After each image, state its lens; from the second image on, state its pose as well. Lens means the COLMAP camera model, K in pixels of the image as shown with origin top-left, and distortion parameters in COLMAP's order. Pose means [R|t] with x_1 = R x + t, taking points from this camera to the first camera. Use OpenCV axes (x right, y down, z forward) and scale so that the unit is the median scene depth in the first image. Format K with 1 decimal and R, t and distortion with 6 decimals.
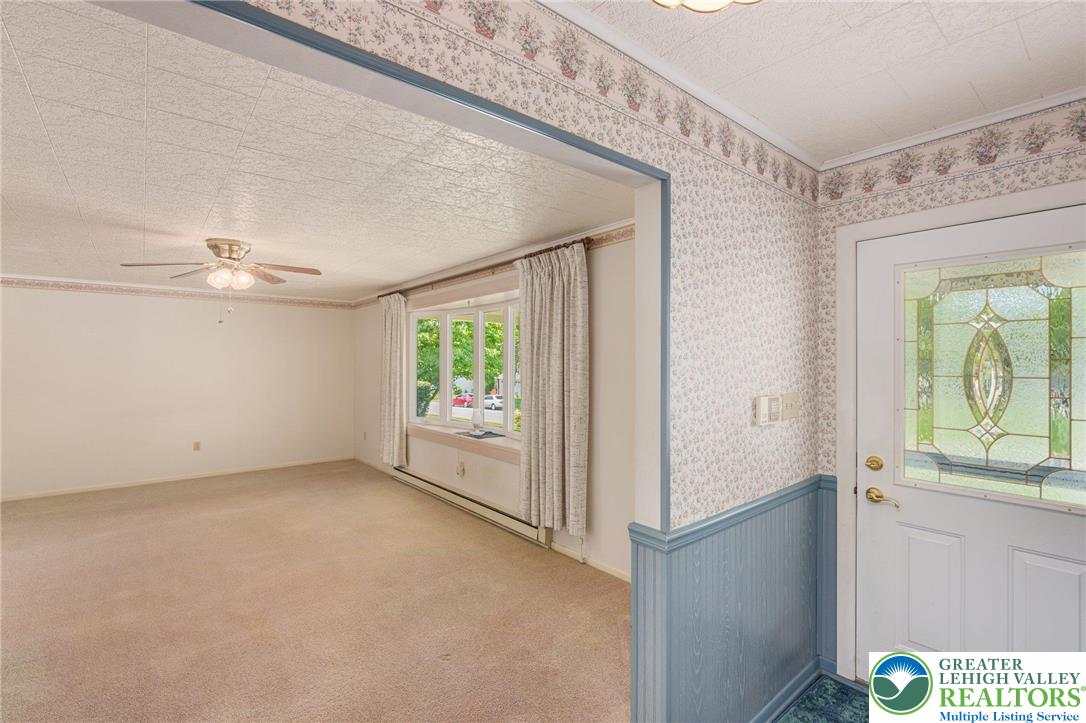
lens RADIAL K [[492.4, 0, 549.7], [0, 492.4, 356.0], [0, 0, 1]] dist [-0.002293, 0.000702]
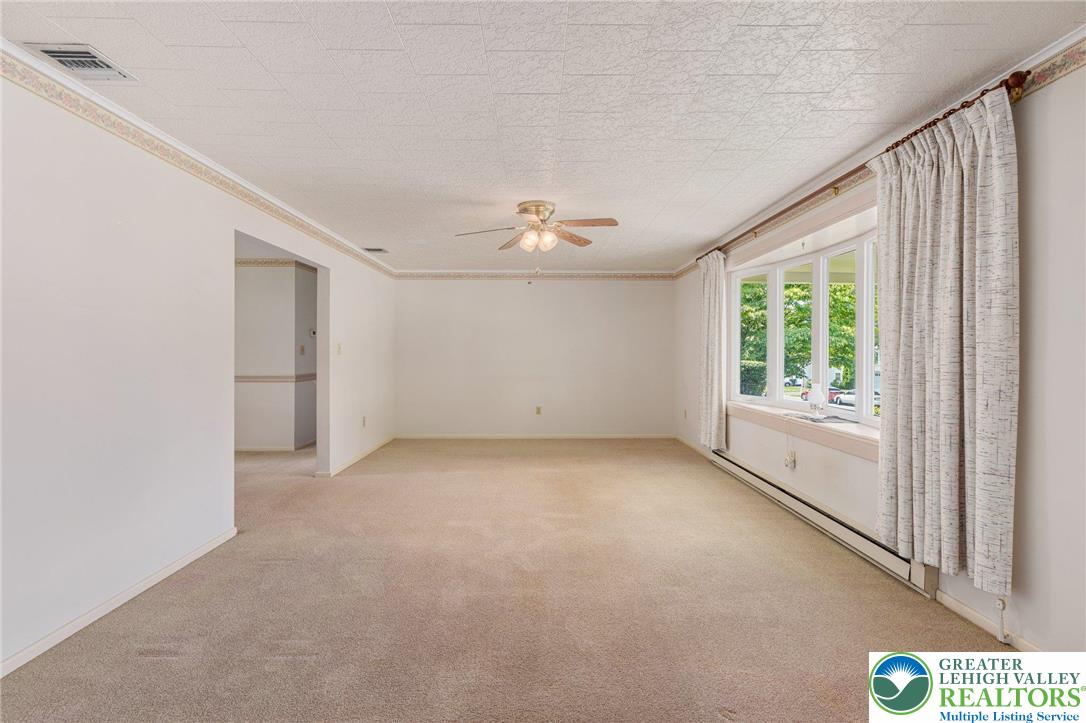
lens RADIAL K [[492.4, 0, 549.7], [0, 492.4, 356.0], [0, 0, 1]] dist [-0.002293, 0.000702]
pose [[0.775100, -0.000961, -0.631838, 0.017225], [0.007412, 0.999944, 0.007571, 0.072791], [0.631795, -0.010552, 0.775063, 0.209777]]
